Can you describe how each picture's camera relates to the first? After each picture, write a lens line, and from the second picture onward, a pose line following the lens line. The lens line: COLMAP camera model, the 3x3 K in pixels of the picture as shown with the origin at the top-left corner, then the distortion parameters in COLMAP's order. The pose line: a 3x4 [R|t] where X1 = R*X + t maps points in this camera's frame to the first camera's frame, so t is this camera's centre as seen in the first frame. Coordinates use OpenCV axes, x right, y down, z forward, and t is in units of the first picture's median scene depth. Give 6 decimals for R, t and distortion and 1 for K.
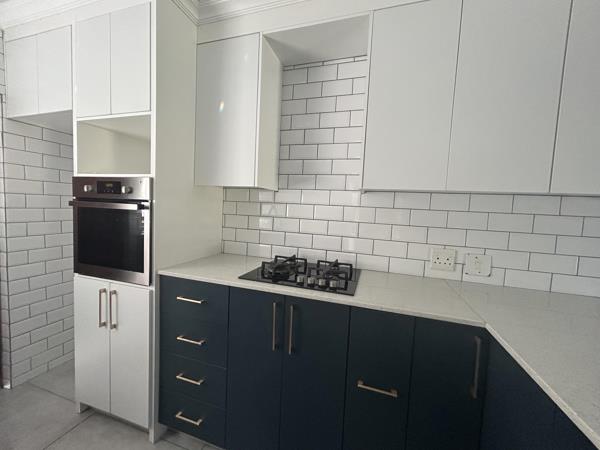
lens RADIAL K [[241.6, 0, 301.3], [0, 241.6, 223.7], [0, 0, 1]] dist [0.001472, 0.000003]
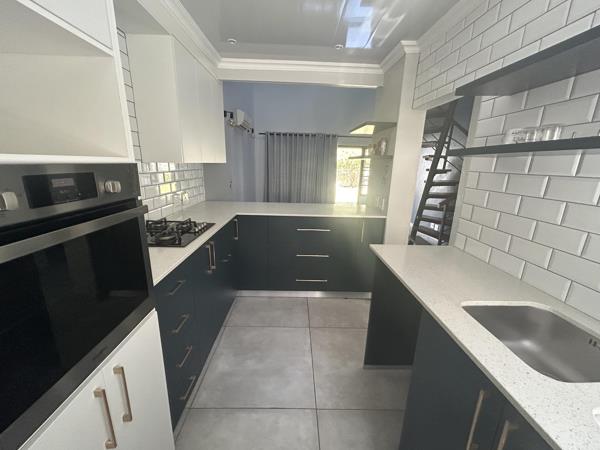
lens RADIAL K [[241.6, 0, 301.3], [0, 241.6, 223.7], [0, 0, 1]] dist [0.001472, 0.000003]
pose [[-0.320054, -0.288618, 0.902366, -1.277259], [0.020505, 0.950133, 0.311169, -0.205727], [-0.947177, 0.118094, -0.298176, 0.704071]]
